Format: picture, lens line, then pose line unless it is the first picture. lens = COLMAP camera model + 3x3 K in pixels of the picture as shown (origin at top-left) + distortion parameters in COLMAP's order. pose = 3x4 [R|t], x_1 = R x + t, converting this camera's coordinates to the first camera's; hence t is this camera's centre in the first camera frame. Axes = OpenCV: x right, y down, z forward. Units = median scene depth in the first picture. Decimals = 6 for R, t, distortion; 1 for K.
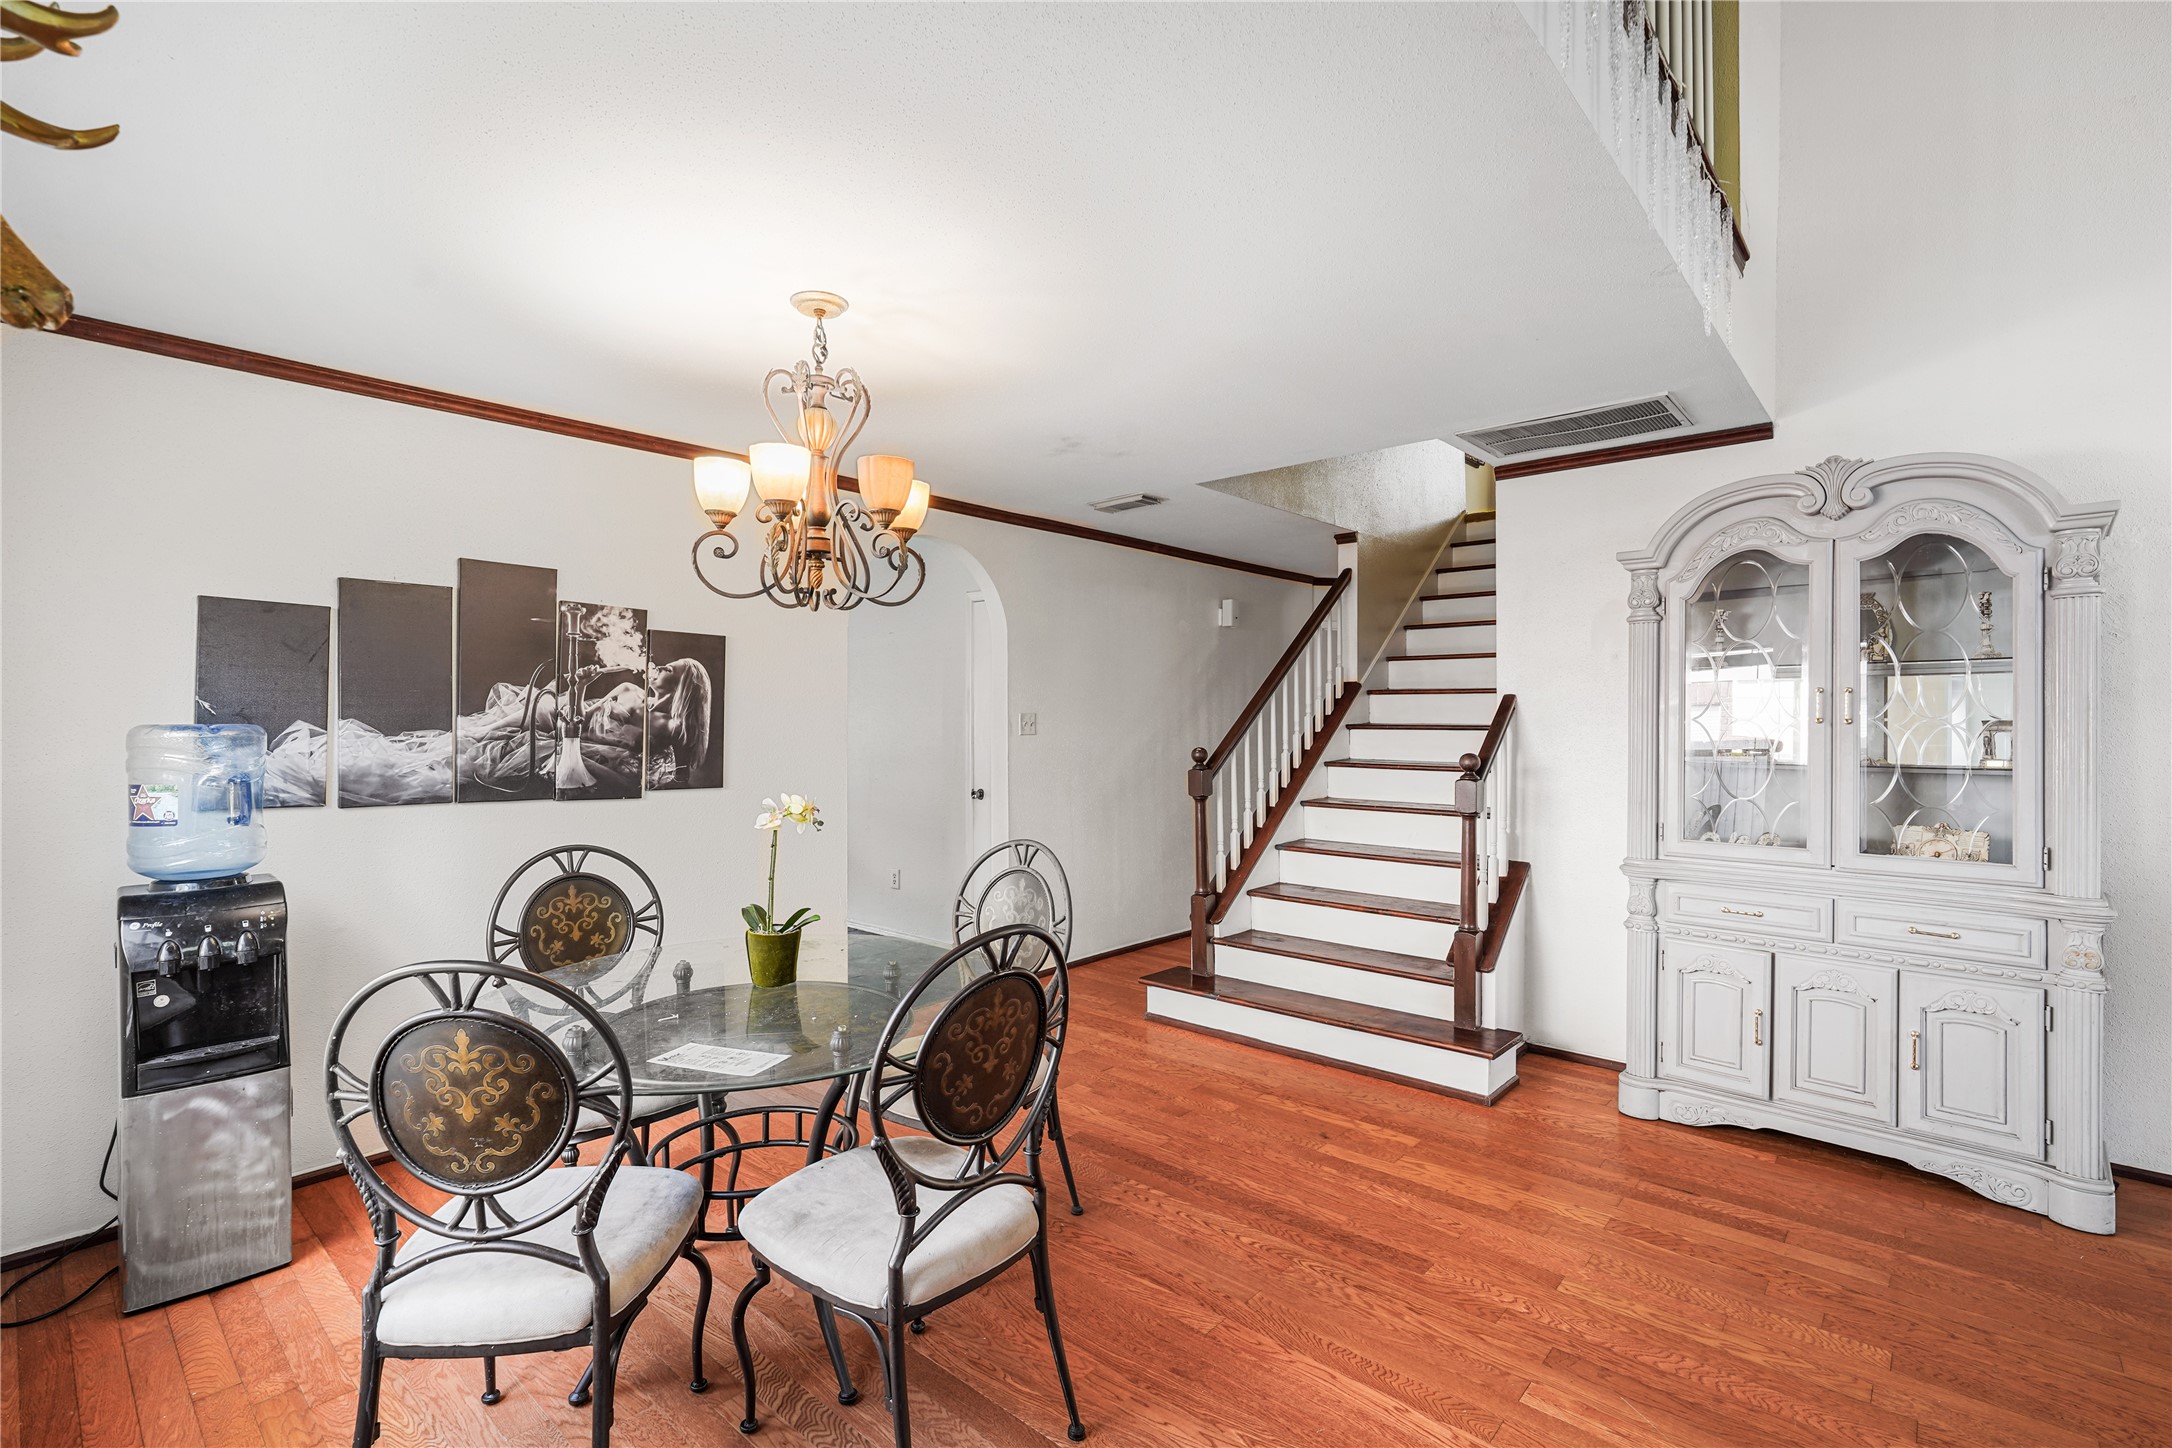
lens RADIAL K [[995.3, 0, 1081.9], [0, 995.3, 719.4], [0, 0, 1]] dist [-0.020609, 0.010214]
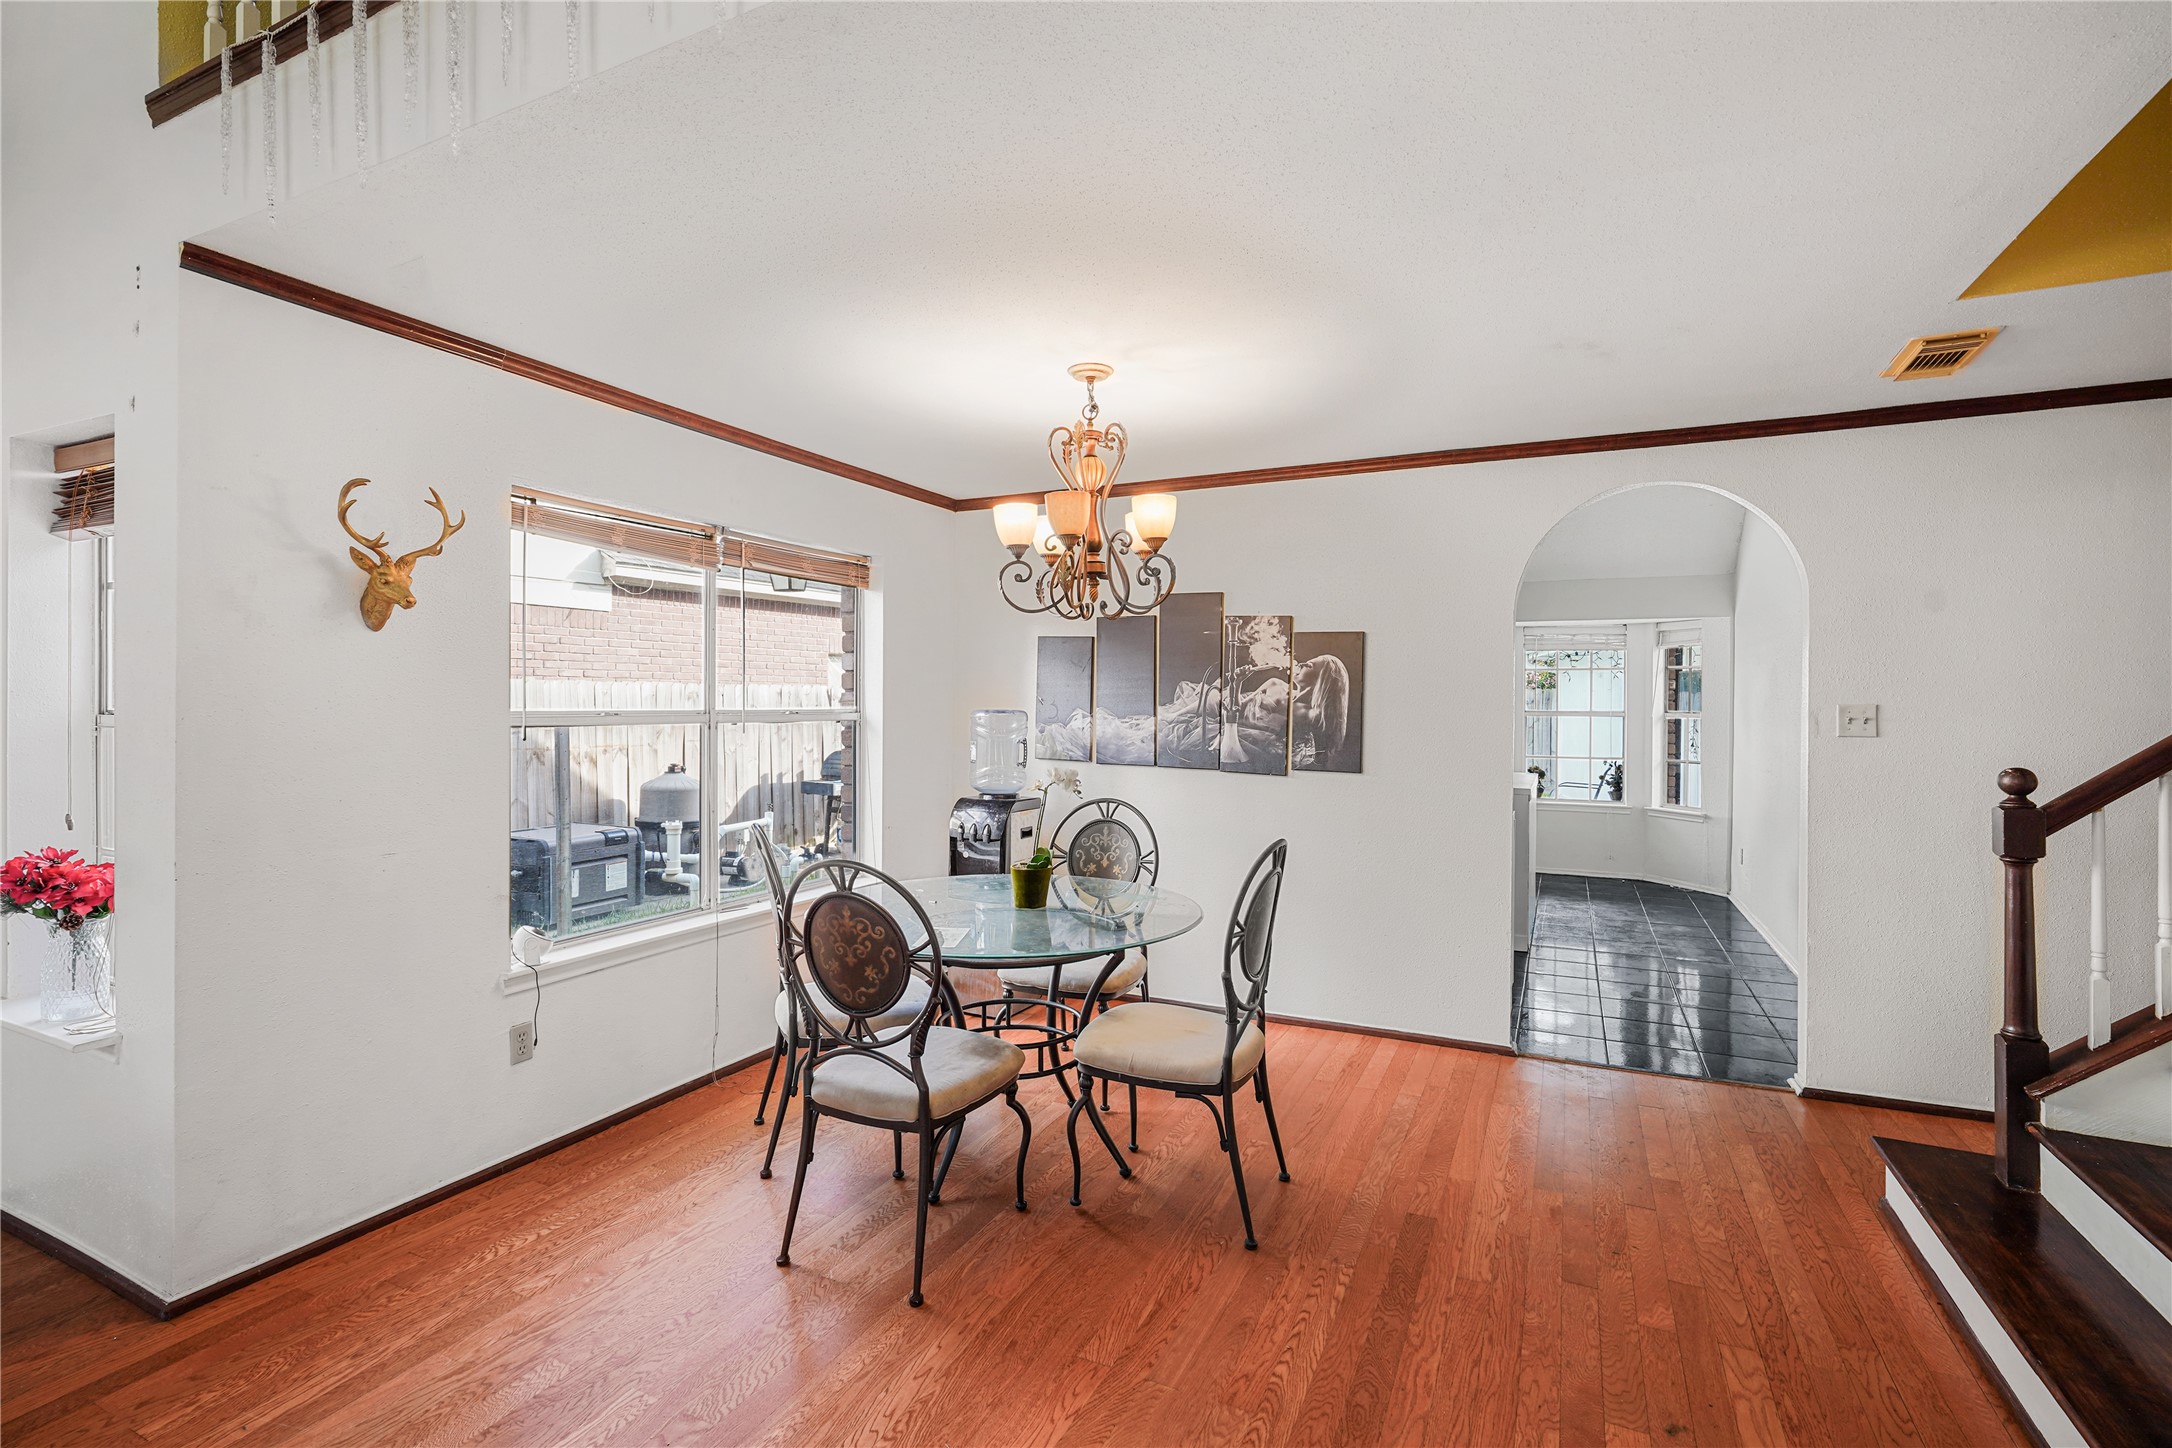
lens RADIAL K [[995.1, 0, 1091.4], [0, 995.1, 708.9], [0, 0, 1]] dist [-0.027486, 0.010853]
pose [[0.270246, 0.005777, -0.962774, 0.661520], [-0.008083, 0.999960, 0.003731, -0.002967], [0.962757, 0.006774, 0.270282, 0.479990]]
